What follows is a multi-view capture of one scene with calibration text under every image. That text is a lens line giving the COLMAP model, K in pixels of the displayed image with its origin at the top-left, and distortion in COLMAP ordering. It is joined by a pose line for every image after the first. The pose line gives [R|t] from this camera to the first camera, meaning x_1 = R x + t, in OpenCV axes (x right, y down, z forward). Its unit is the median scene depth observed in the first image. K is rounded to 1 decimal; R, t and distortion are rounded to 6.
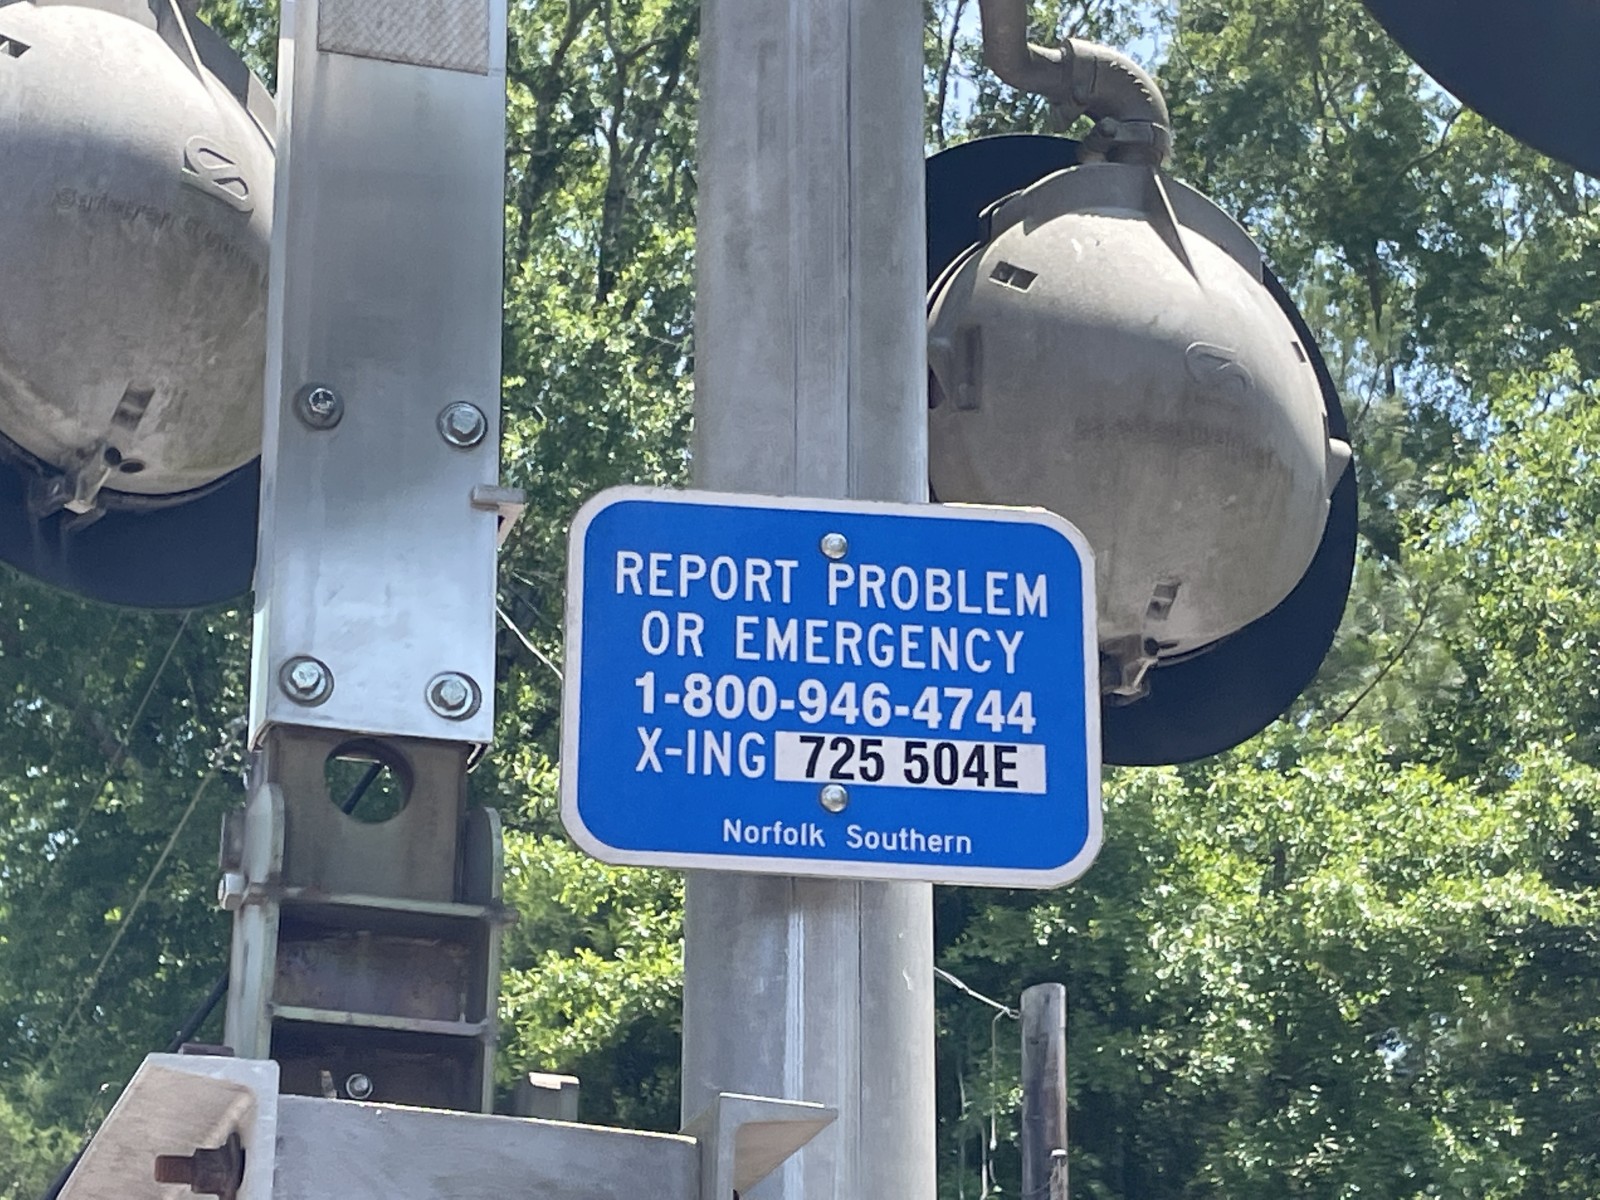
lens RADIAL K [[3728.6, 0, 800.0], [0, 3728.6, 600.0], [0, 0, 1]] dist [0.103472, 0.102872]
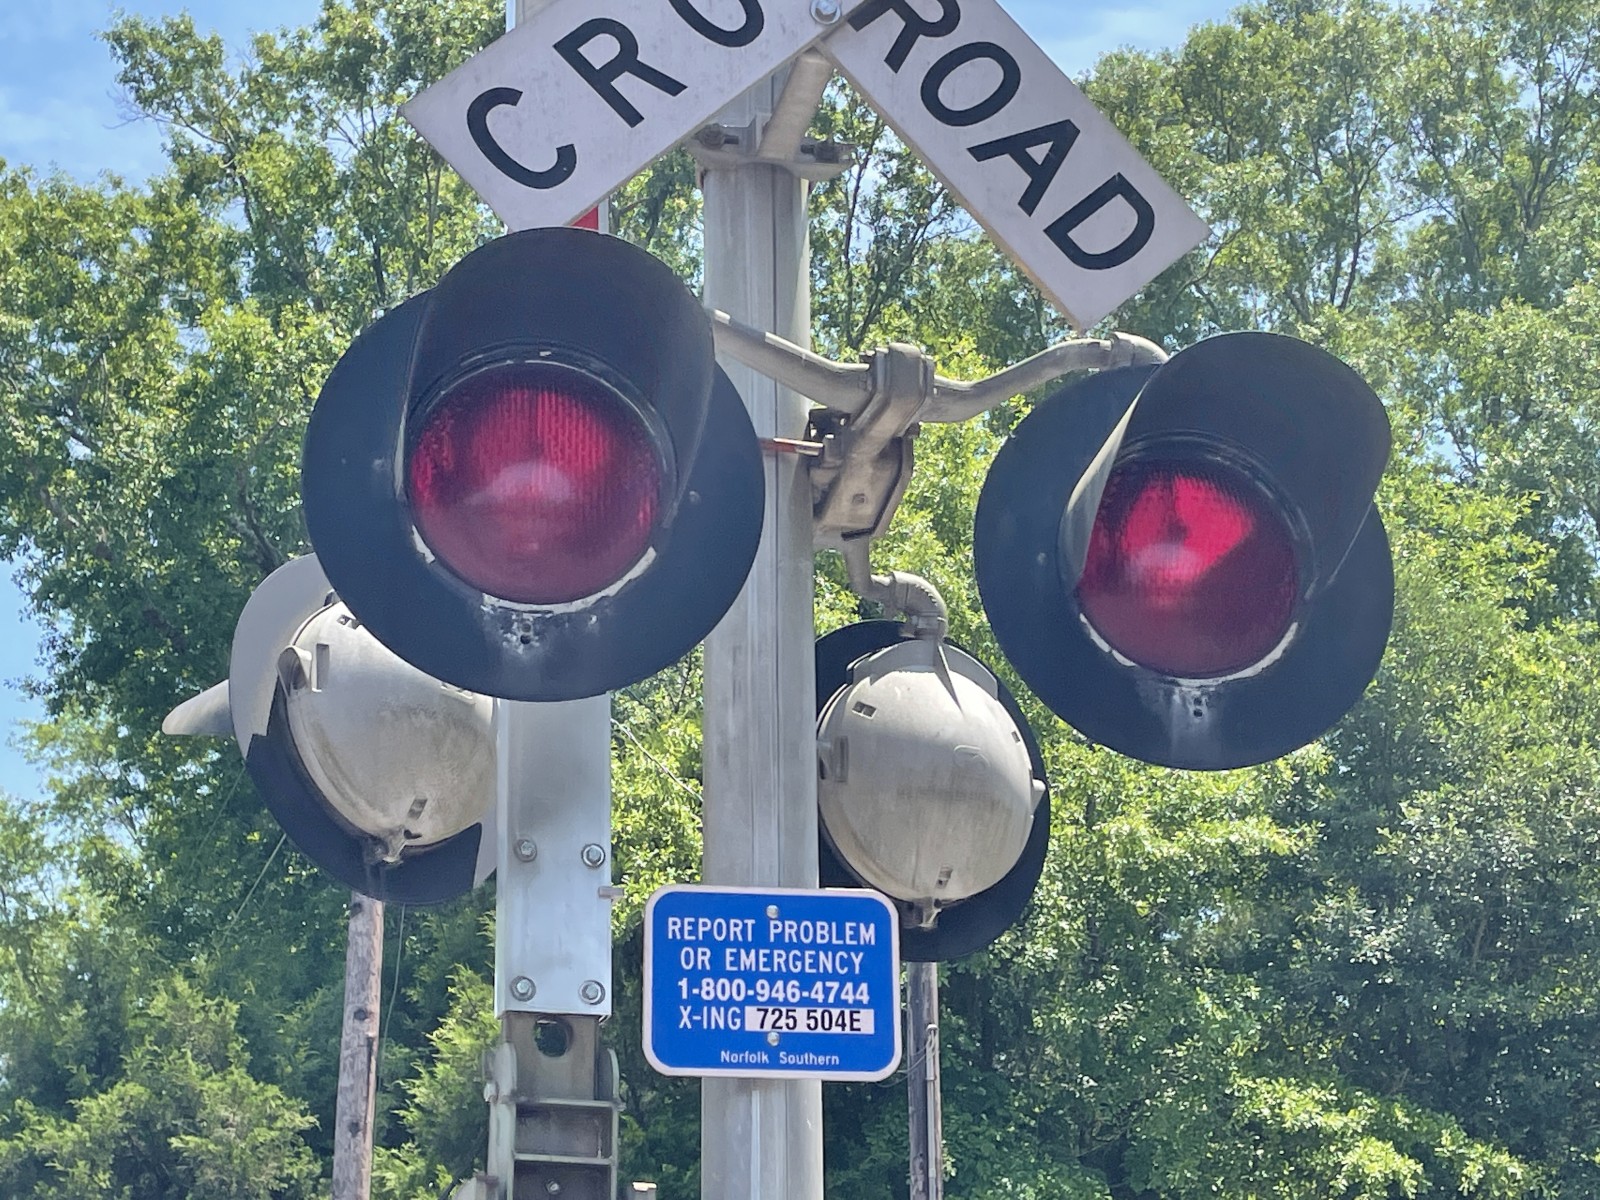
lens RADIAL K [[2784.0, 0, 795.6], [0, 2784.0, 589.2], [0, 0, 1]] dist [0.091081, 0.025233]
pose [[0.999816, -0.009200, 0.016811, -0.002396], [0.009093, 0.999938, 0.006430, -0.205370], [-0.016869, -0.006276, 0.999838, -0.558937]]
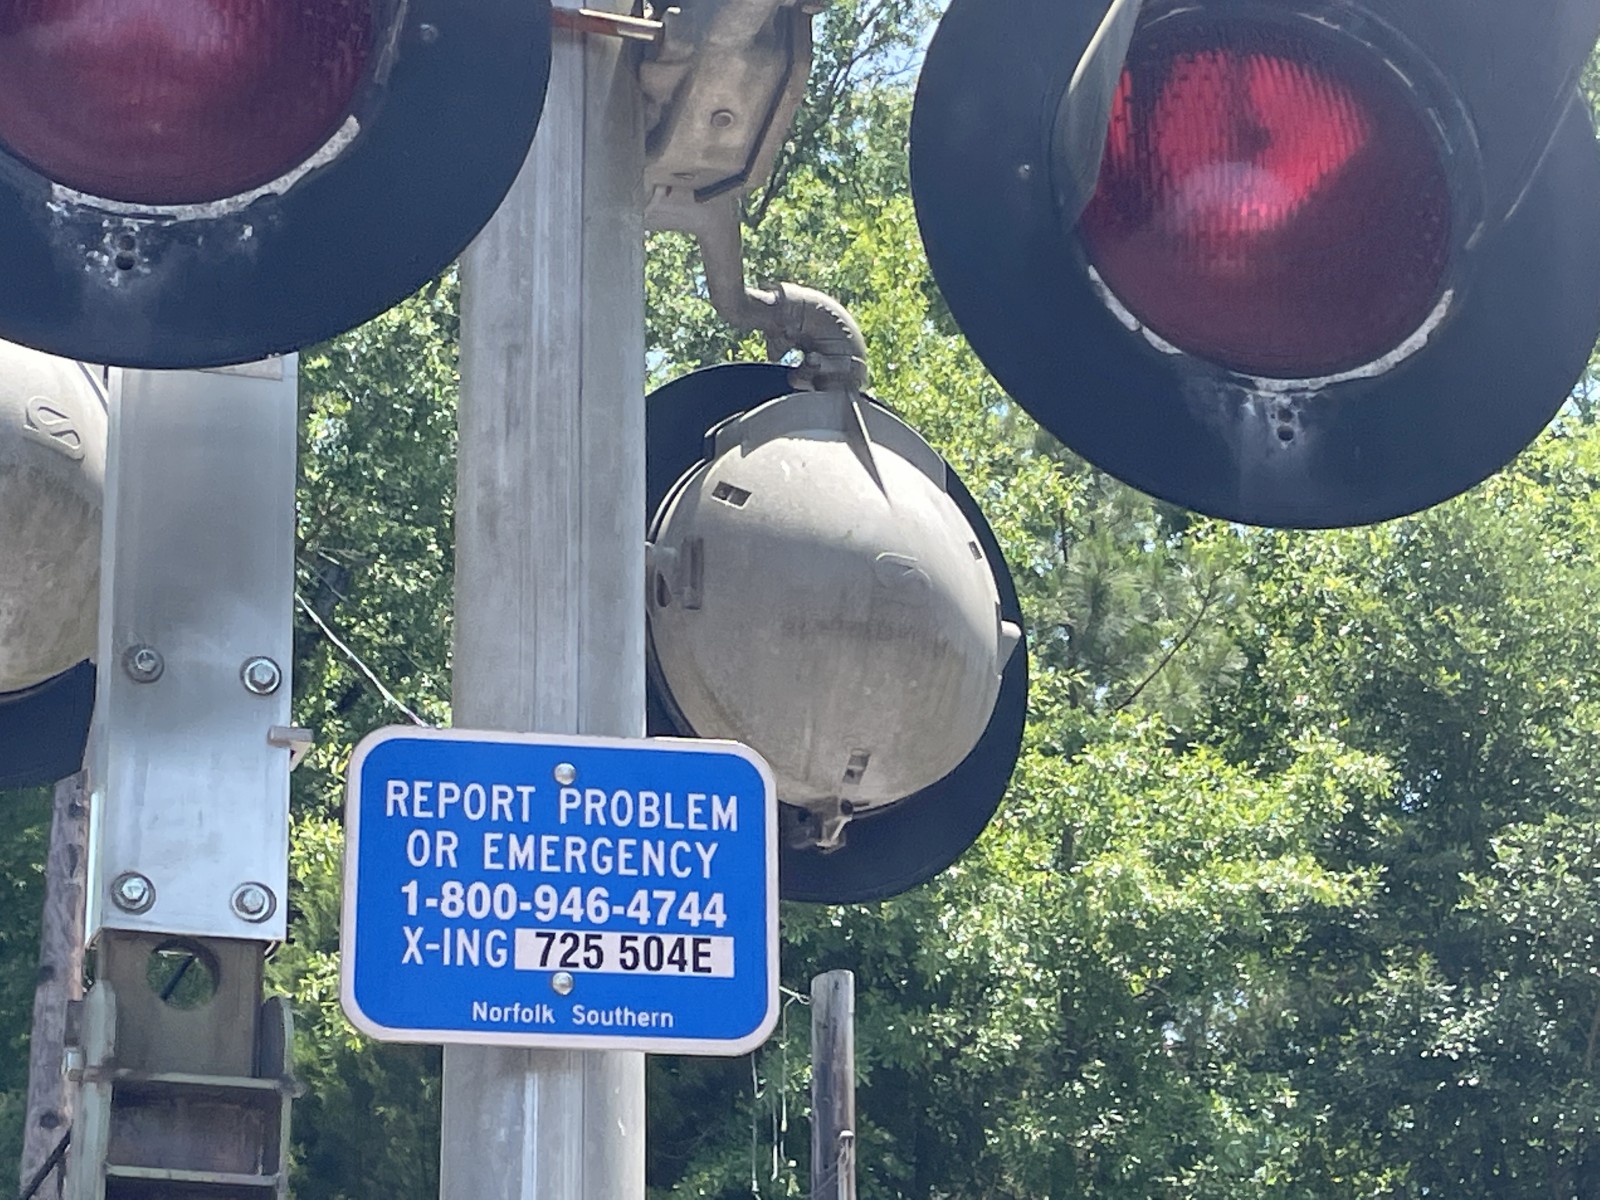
lens RADIAL K [[3728.6, 0, 800.0], [0, 3728.6, 600.0], [0, 0, 1]] dist [0.103472, 0.102872]
pose [[0.998697, 0.000065, 0.051023, 0.024014], [-0.000640, 0.999936, 0.011268, -0.086328], [-0.051019, -0.011286, 0.998634, -0.238160]]
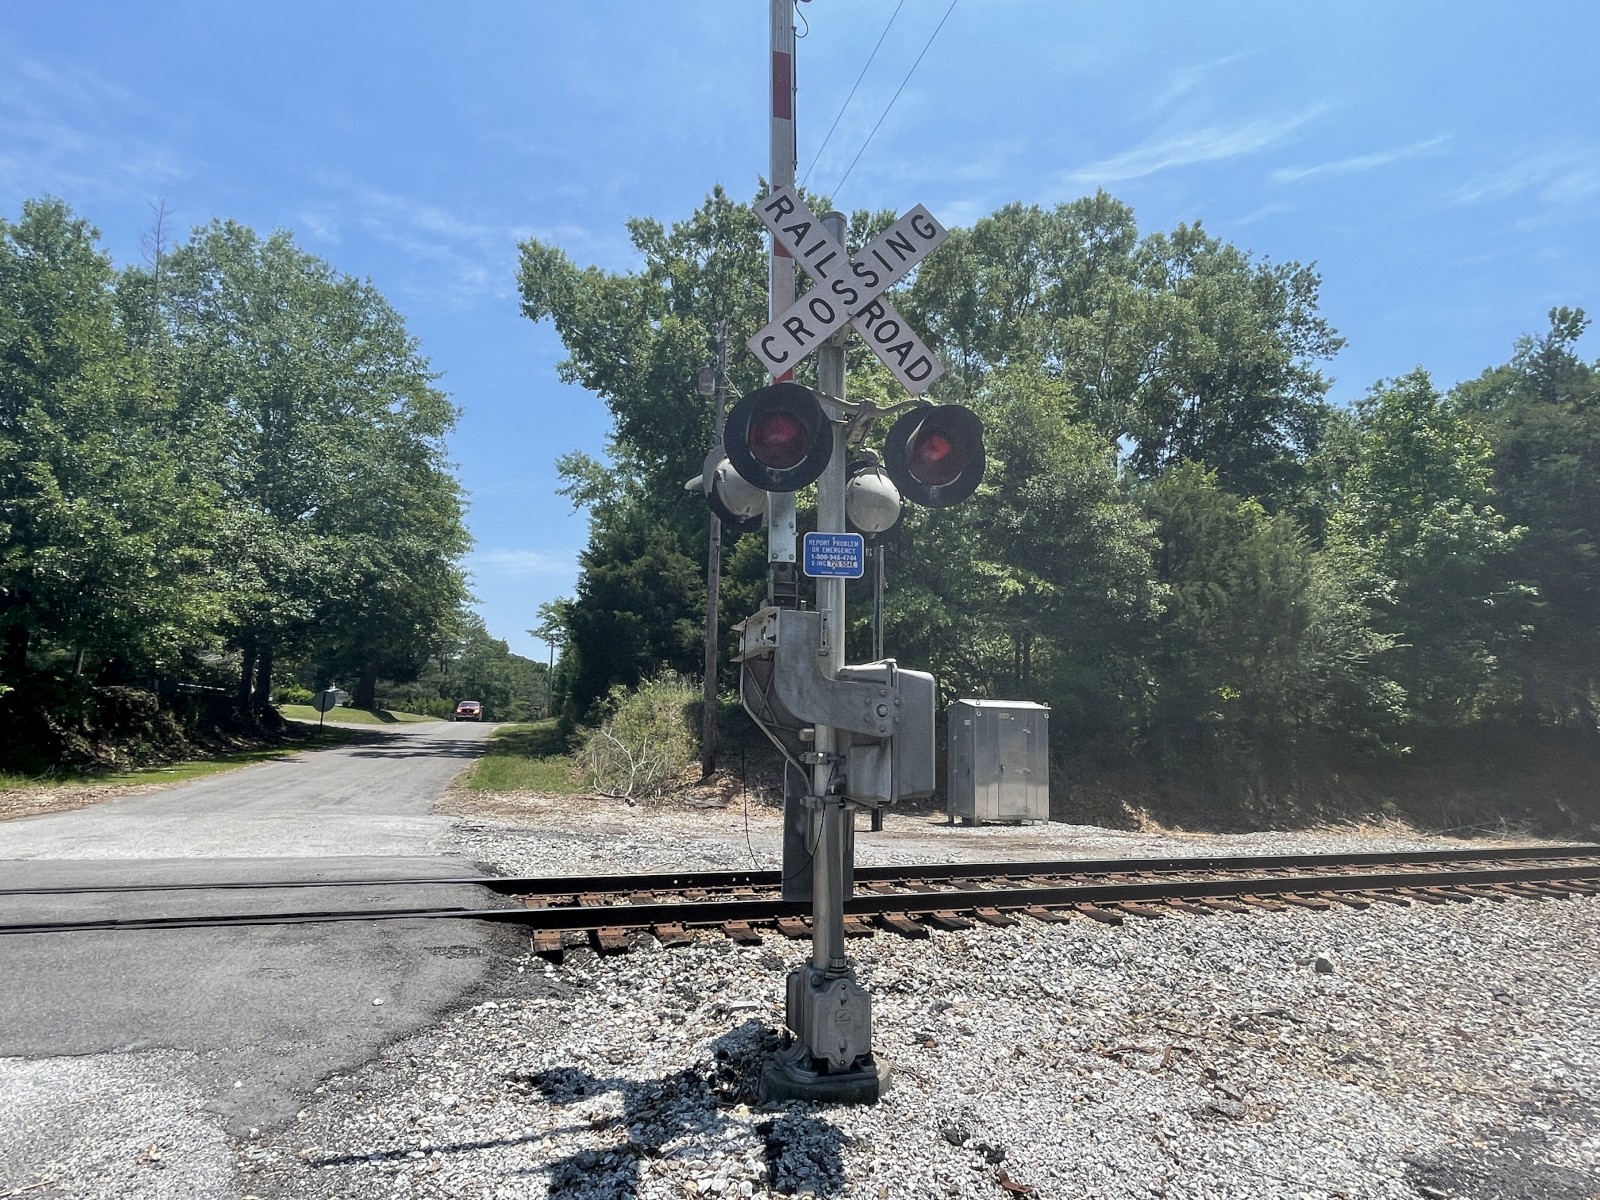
lens RADIAL K [[870.4, 0, 800.0], [0, 870.4, 600.0], [0, 0, 1]] dist [0.001358, -0.001004]
pose [[0.999429, 0.003622, -0.033599, -0.001158], [0.004187, 0.973307, 0.229469, -0.346649], [0.033533, -0.229479, 0.972736, -1.038050]]
